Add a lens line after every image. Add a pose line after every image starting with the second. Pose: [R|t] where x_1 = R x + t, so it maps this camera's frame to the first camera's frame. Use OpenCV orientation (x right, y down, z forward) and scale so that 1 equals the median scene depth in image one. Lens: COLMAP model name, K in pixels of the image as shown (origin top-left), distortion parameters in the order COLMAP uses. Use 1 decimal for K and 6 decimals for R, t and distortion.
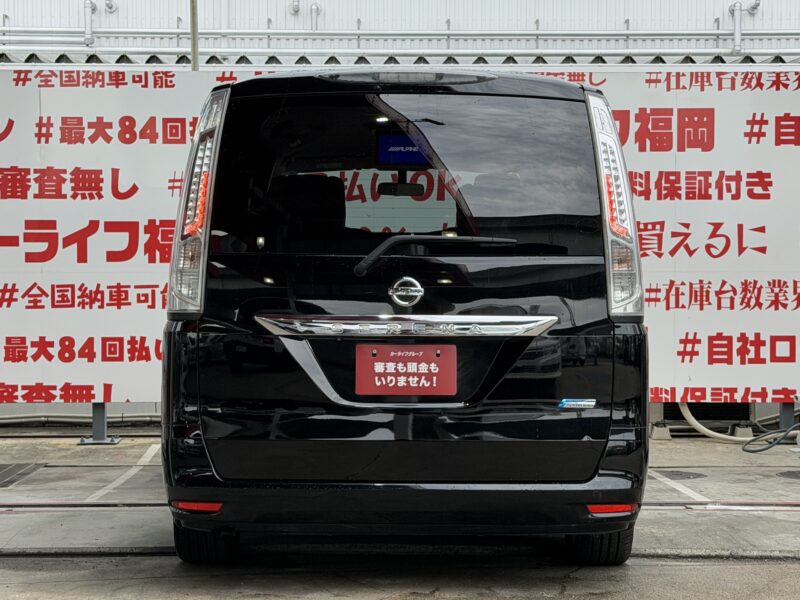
lens RADIAL K [[1713.3, 0, 401.2], [0, 1713.3, 298.8], [0, 0, 1]] dist [0.136844, 0.000000]
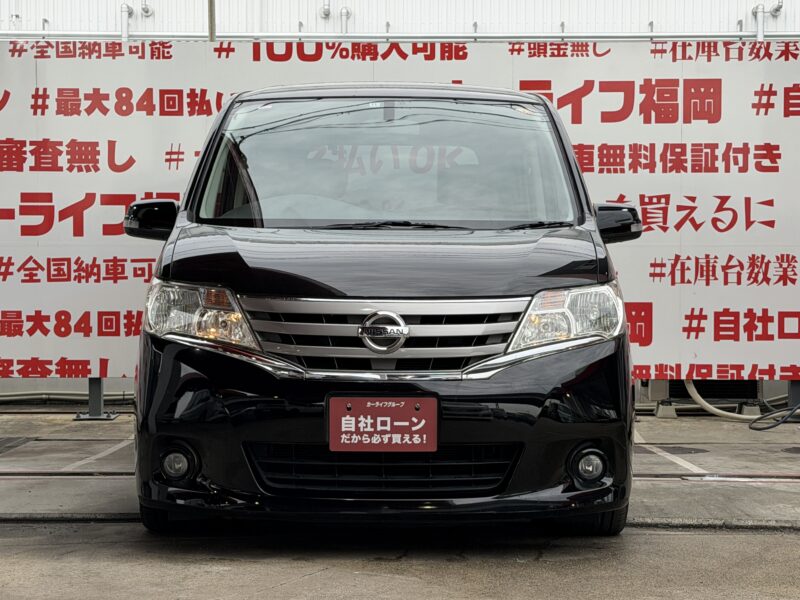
lens RADIAL K [[1651.4, 0, 397.5], [0, 1651.4, 299.1], [0, 0, 1]] dist [0.140232, 0.000000]
pose [[0.999695, 0.002116, -0.024599, 0.021388], [-0.002181, 0.999994, -0.002625, 0.017258], [0.024594, 0.002677, 0.999694, 0.051420]]
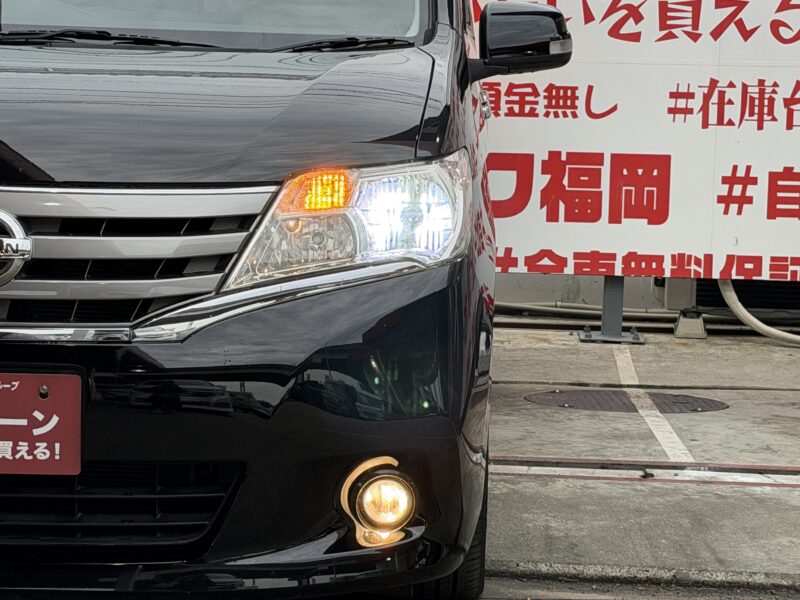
lens RADIAL K [[2256.2, 0, 396.8], [0, 2256.2, 301.3], [0, 0, 1]] dist [0.112642, 0.000000]
pose [[0.998428, 0.030418, -0.047076, 0.085611], [-0.026347, 0.996049, 0.084802, 0.002565], [0.049470, -0.083429, 0.995285, 0.189255]]
